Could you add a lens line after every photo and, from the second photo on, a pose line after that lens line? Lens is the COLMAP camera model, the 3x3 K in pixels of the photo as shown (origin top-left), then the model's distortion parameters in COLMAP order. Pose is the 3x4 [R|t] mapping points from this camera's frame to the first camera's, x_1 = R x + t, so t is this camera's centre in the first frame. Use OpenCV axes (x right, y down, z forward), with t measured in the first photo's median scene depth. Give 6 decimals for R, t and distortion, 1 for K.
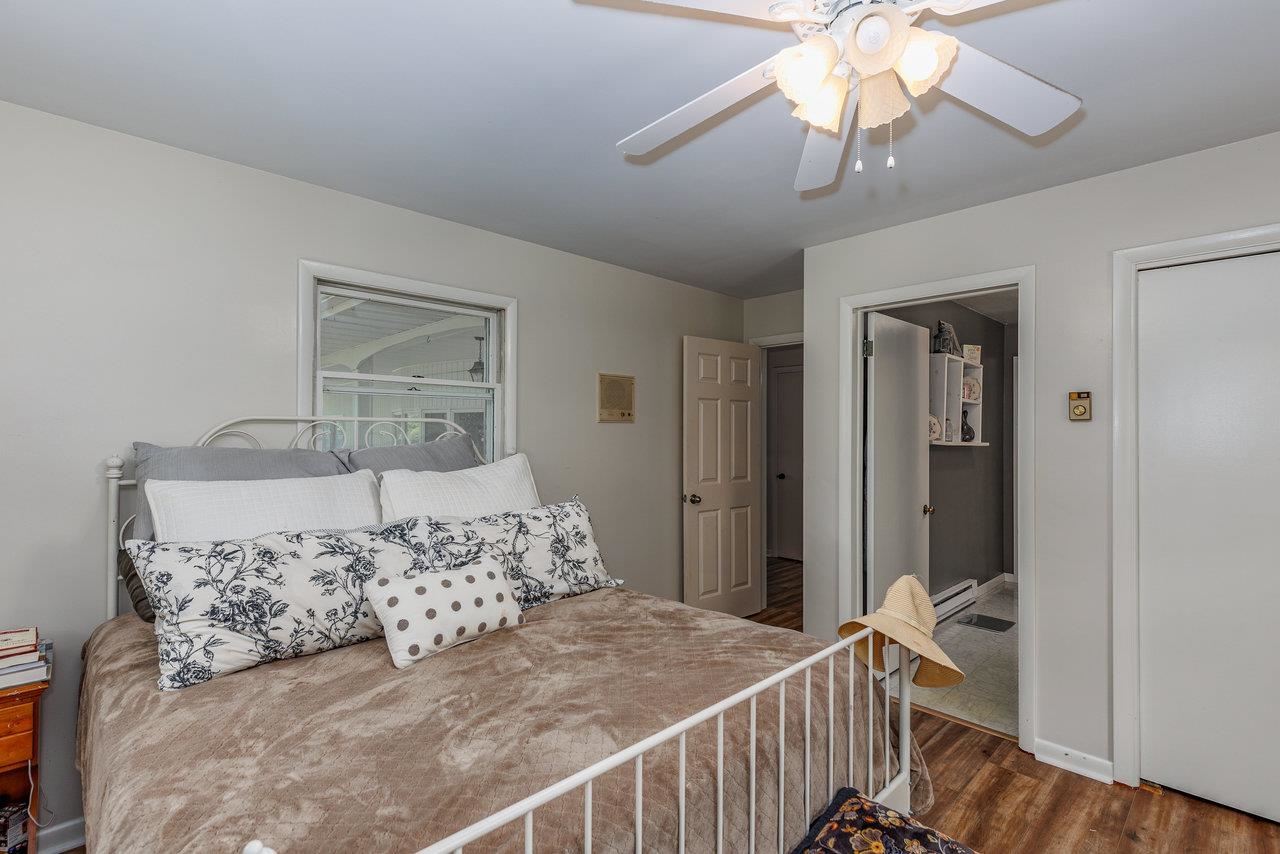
lens RADIAL K [[591.5, 0, 641.7], [0, 591.5, 427.0], [0, 0, 1]] dist [0.010165, 0.000337]
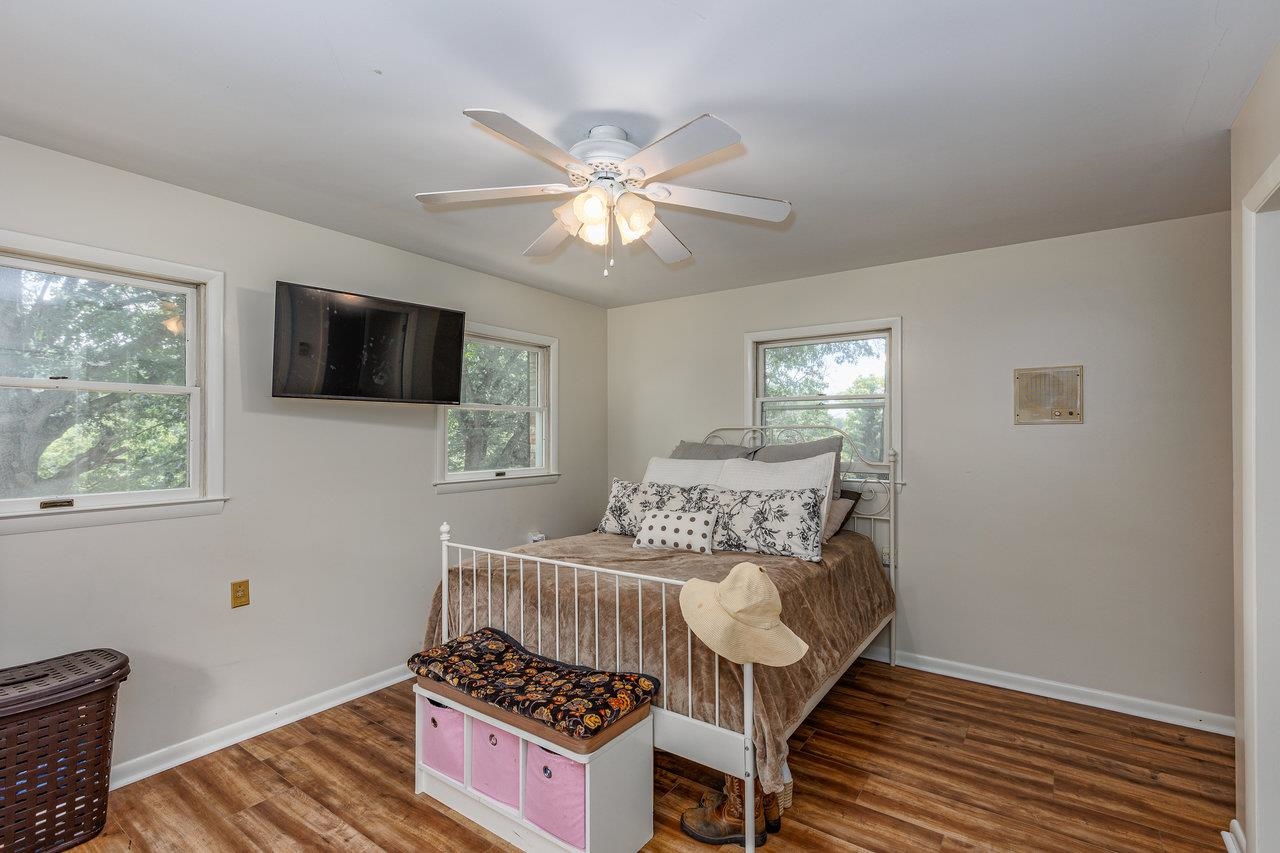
lens RADIAL K [[591.5, 0, 638.8], [0, 591.5, 426.8], [0, 0, 1]] dist [0.010165, 0.000337]
pose [[0.177684, -0.014197, -0.983985, 1.190967], [0.008214, 0.999882, -0.012943, 0.004677], [0.984053, -0.005783, 0.177780, 0.466862]]
